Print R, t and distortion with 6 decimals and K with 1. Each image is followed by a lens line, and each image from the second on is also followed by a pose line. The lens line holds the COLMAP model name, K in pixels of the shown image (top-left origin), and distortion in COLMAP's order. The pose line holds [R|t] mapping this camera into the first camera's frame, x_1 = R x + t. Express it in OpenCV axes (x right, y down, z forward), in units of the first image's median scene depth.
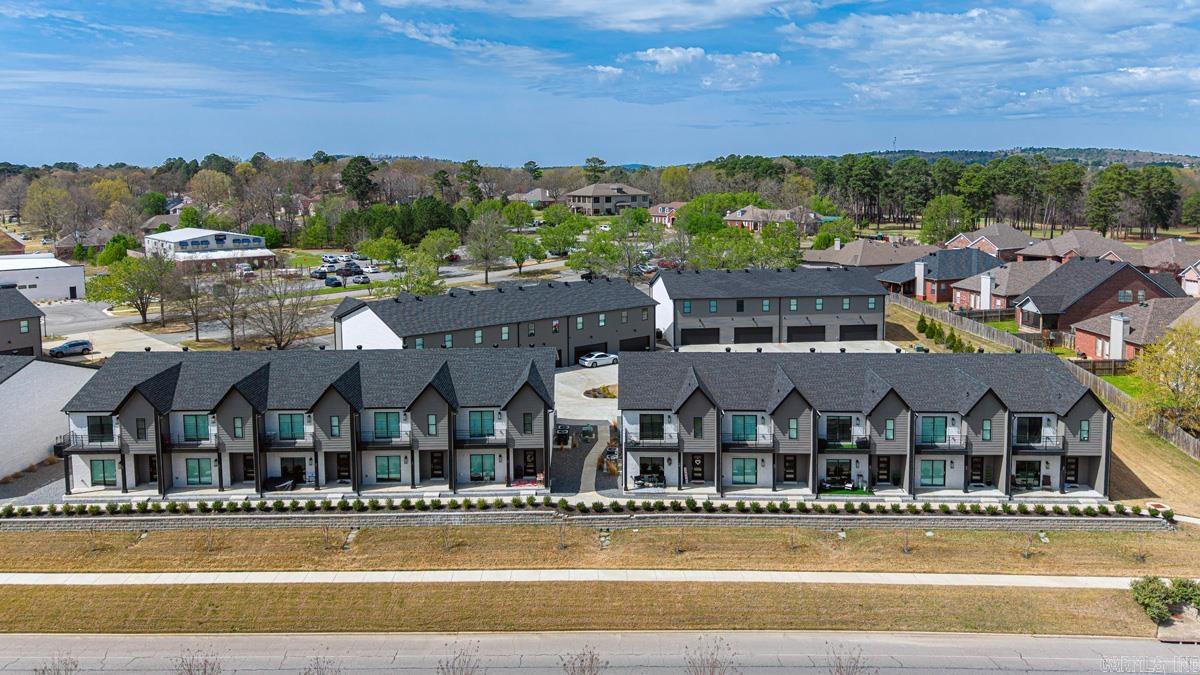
lens RADIAL K [[868.5, 0, 601.7], [0, 868.5, 278.4], [0, 0, 1]] dist [0.034157, -0.052508]
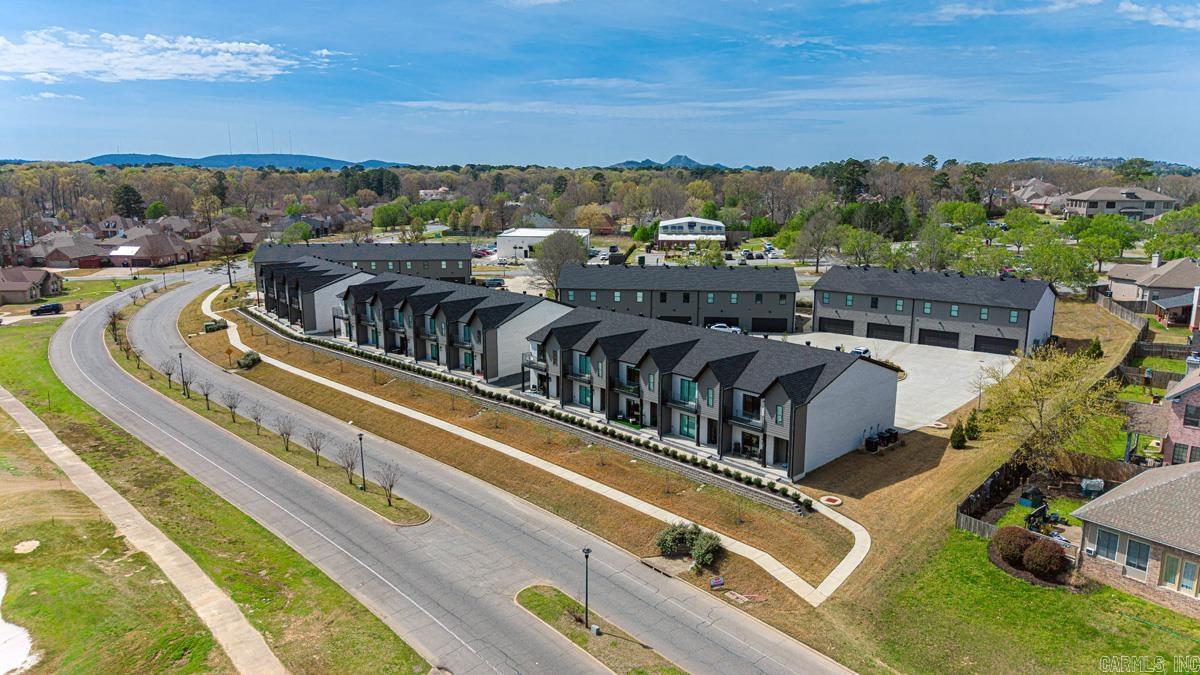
lens RADIAL K [[803.6, 0, 604.9], [0, 803.6, 343.9], [0, 0, 1]] dist [0.033016, -0.037602]
pose [[0.708199, 0.150250, -0.689840, 1.064679], [-0.091578, 0.988387, 0.121259, -0.013201], [0.700048, -0.022701, 0.713735, 0.129886]]
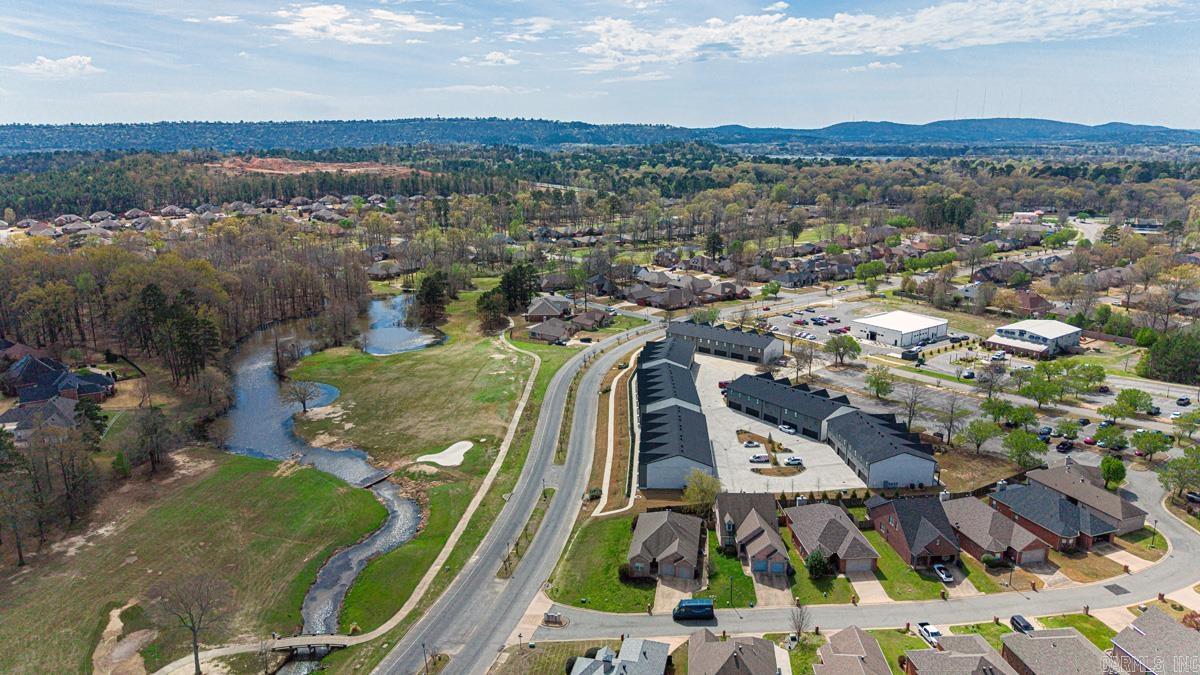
lens RADIAL K [[803.6, 0, 604.9], [0, 803.6, 343.9], [0, 0, 1]] dist [0.033016, -0.037602]
pose [[-0.064705, 0.255699, -0.964589, 3.304068], [-0.115902, 0.958147, 0.261766, -1.020772], [0.991151, 0.128735, -0.032361, 0.918965]]
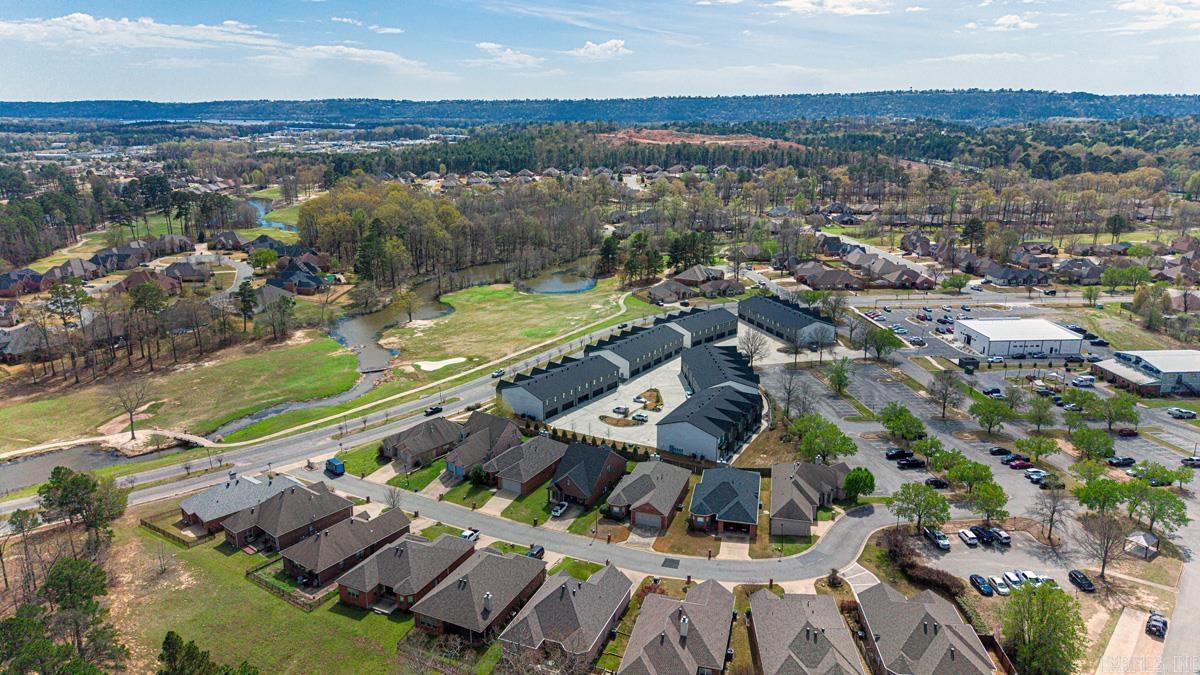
lens RADIAL K [[825.6, 0, 625.4], [0, 825.6, 334.1], [0, 0, 1]] dist [0.028459, -0.030420]
pose [[-0.595627, 0.215849, -0.773717, 2.962400], [-0.092937, 0.938233, 0.333290, -1.314616], [0.797866, 0.270423, -0.538777, 3.347738]]
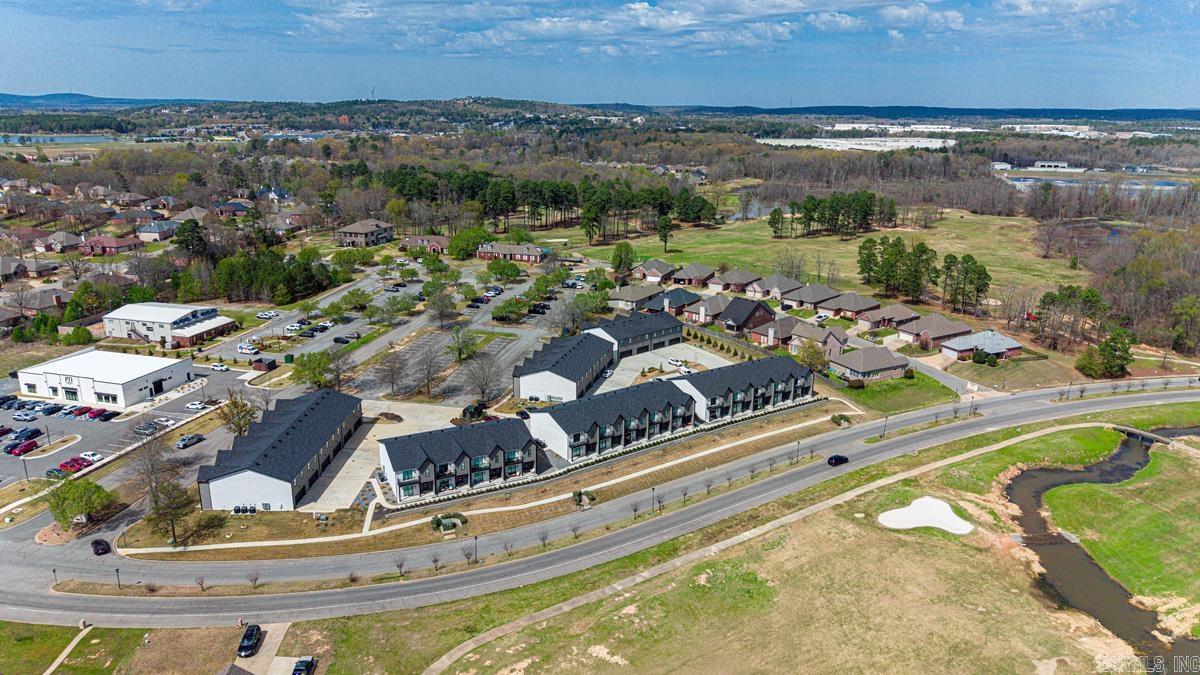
lens RADIAL K [[803.6, 0, 604.9], [0, 803.6, 343.9], [0, 0, 1]] dist [0.033016, -0.037602]
pose [[0.816222, -0.152996, 0.557112, -1.907831], [0.056165, 0.980744, 0.187049, -0.621763], [-0.575002, -0.121383, 0.809097, -1.152153]]
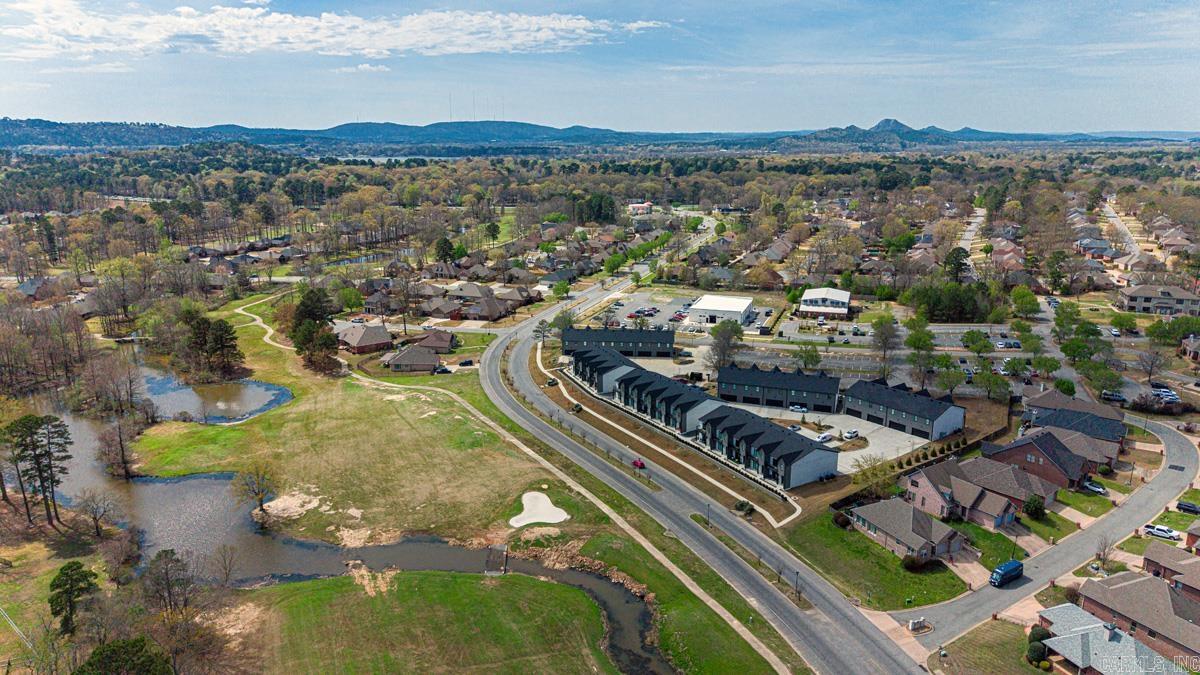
lens RADIAL K [[814.1, 0, 586.9], [0, 814.1, 338.3], [0, 0, 1]] dist [0.005045, -0.017476]
pose [[0.504350, 0.213968, -0.836570, 2.570541], [-0.103807, 0.976811, 0.187255, -0.768535], [0.857237, -0.007600, 0.514866, -1.144028]]
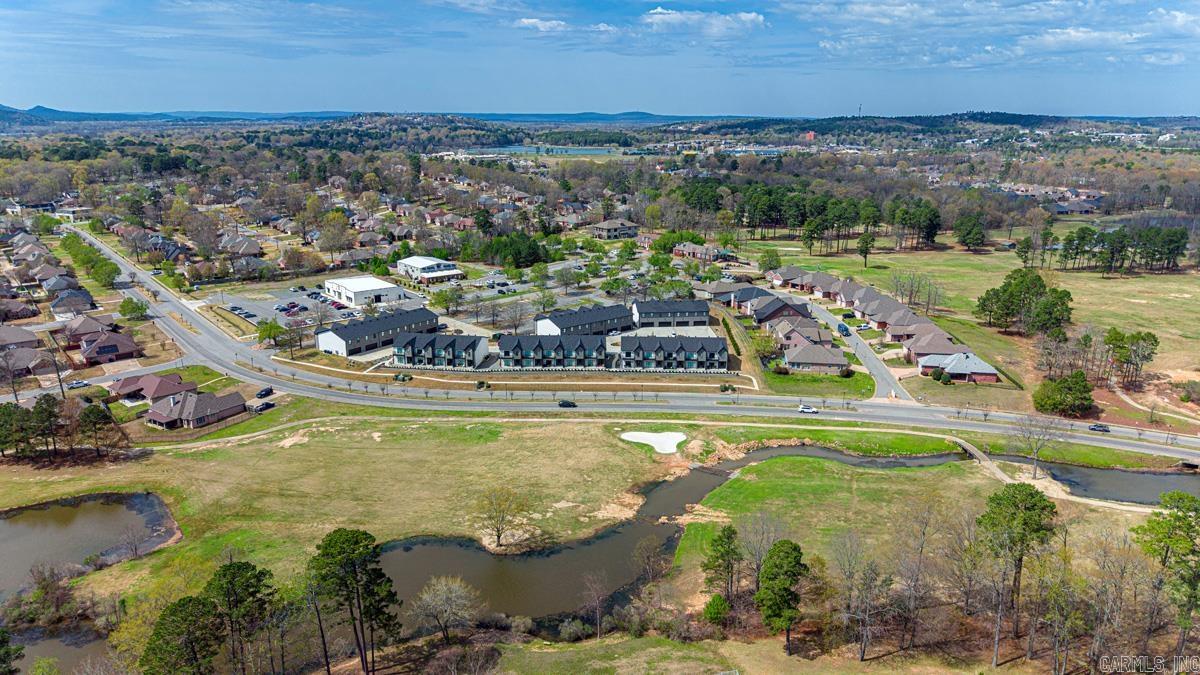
lens RADIAL K [[803.4, 0, 604.3], [0, 803.4, 336.3], [0, 0, 1]] dist [0.081178, -0.142350]
pose [[0.999964, 0.008384, 0.001380, -0.070195], [-0.008495, 0.989484, 0.144392, -0.512785], [-0.000155, -0.144398, 0.989520, -3.050615]]
